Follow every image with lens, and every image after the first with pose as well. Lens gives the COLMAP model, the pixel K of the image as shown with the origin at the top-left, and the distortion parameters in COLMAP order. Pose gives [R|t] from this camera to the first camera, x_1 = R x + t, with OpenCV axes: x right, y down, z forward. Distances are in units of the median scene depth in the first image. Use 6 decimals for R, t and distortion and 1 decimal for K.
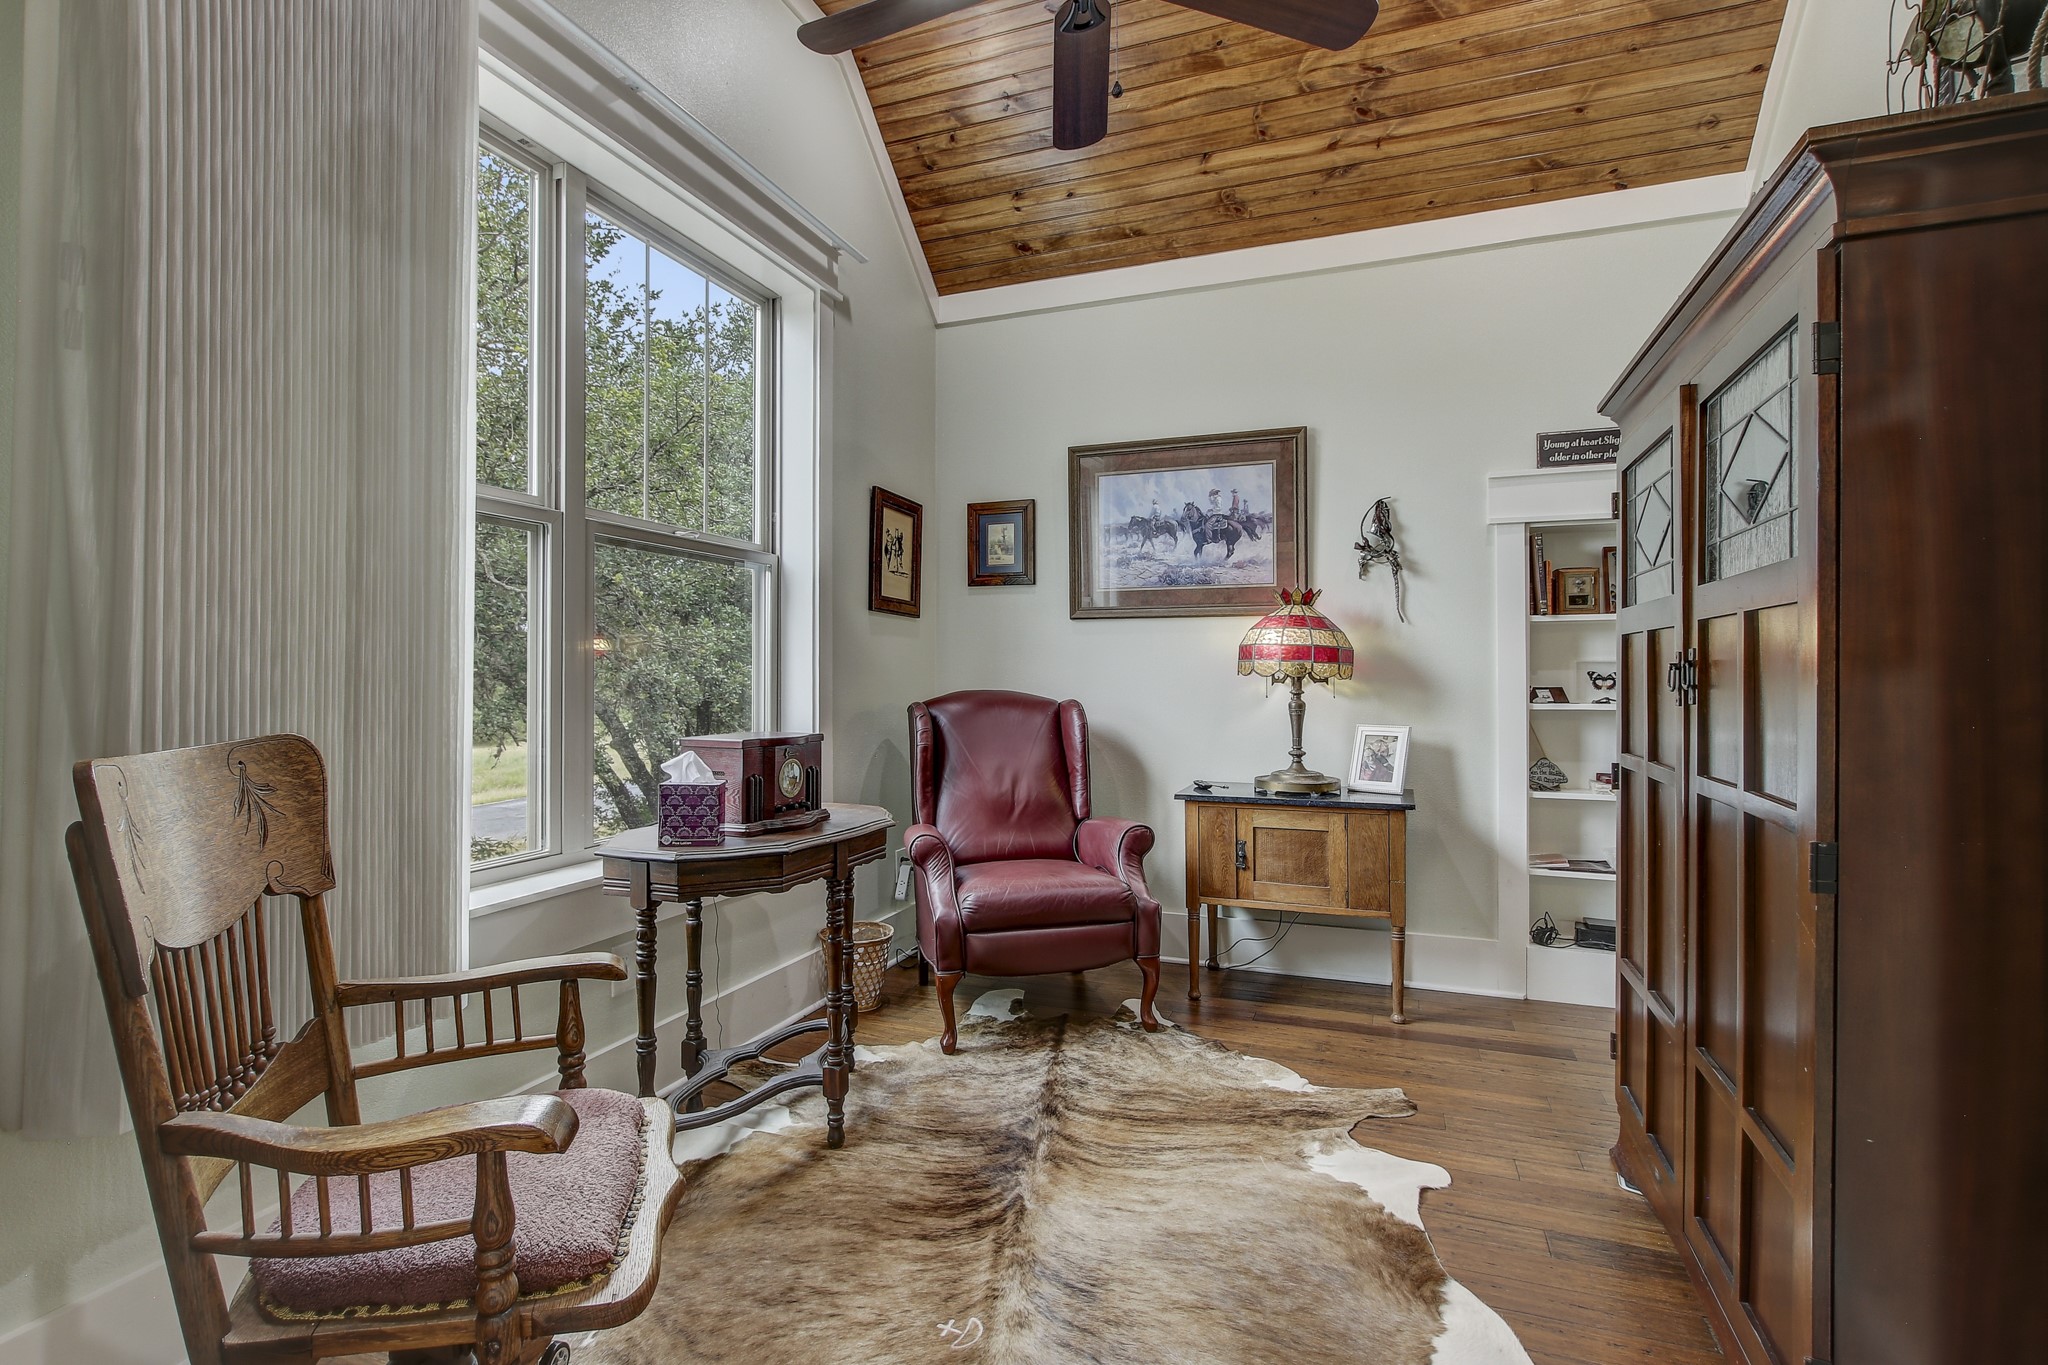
lens RADIAL K [[949.9, 0, 1020.6], [0, 949.9, 680.6], [0, 0, 1]] dist [-0.013701, 0.001876]
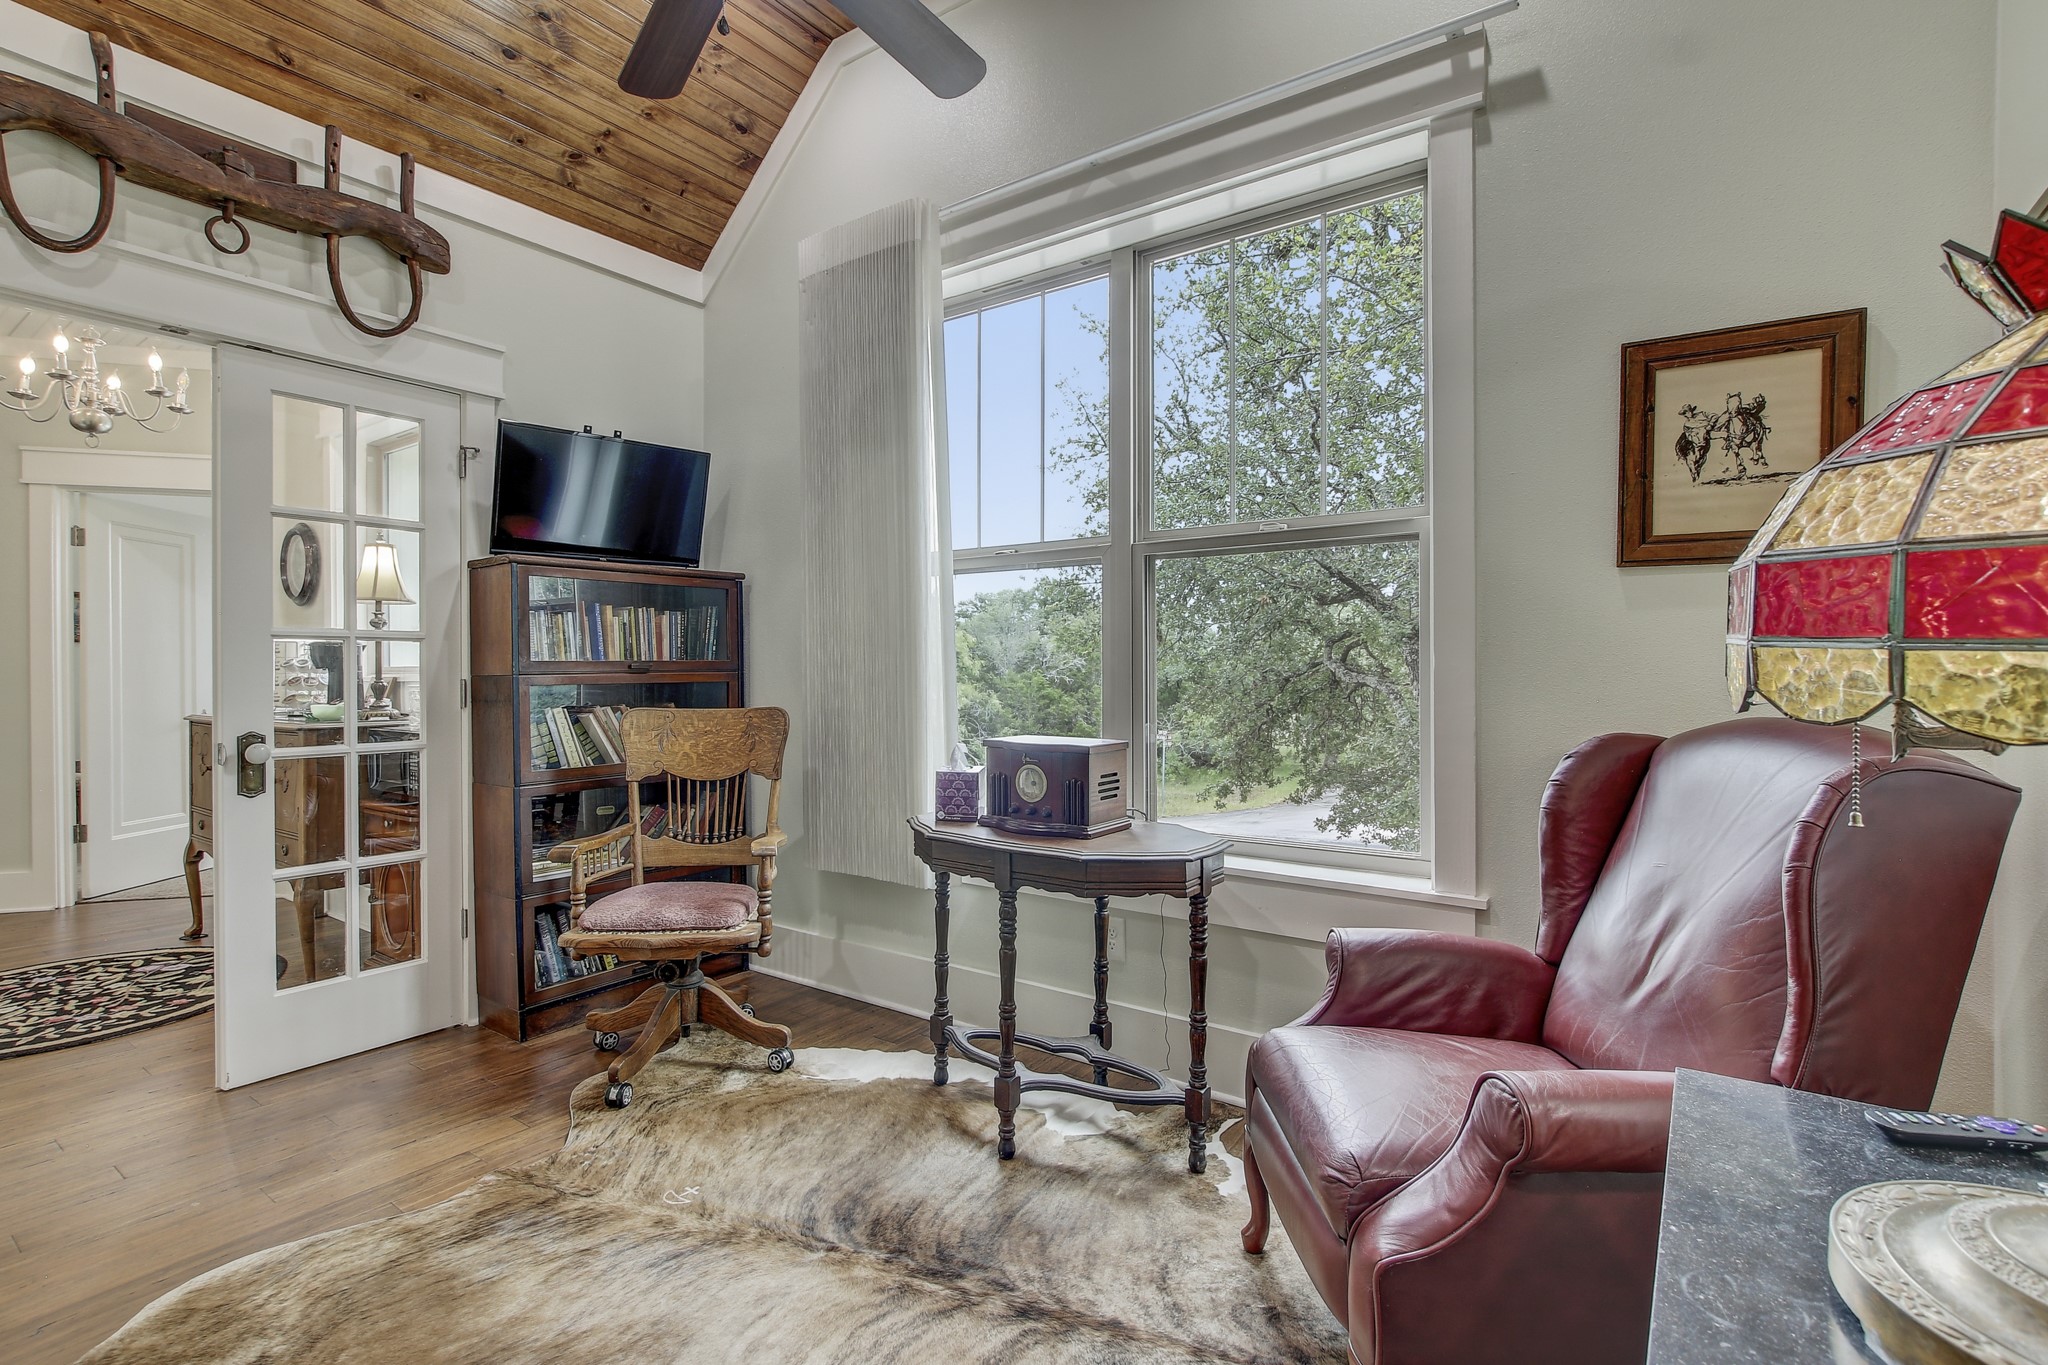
lens RADIAL K [[949.9, 0, 1015.9], [0, 949.9, 675.6], [0, 0, 1]] dist [-0.013701, 0.001876]
pose [[-0.252542, 0.009336, -0.967541, 0.705760], [0.002012, 0.999956, 0.009123, -0.021687], [0.967584, 0.000357, -0.252550, 1.170858]]
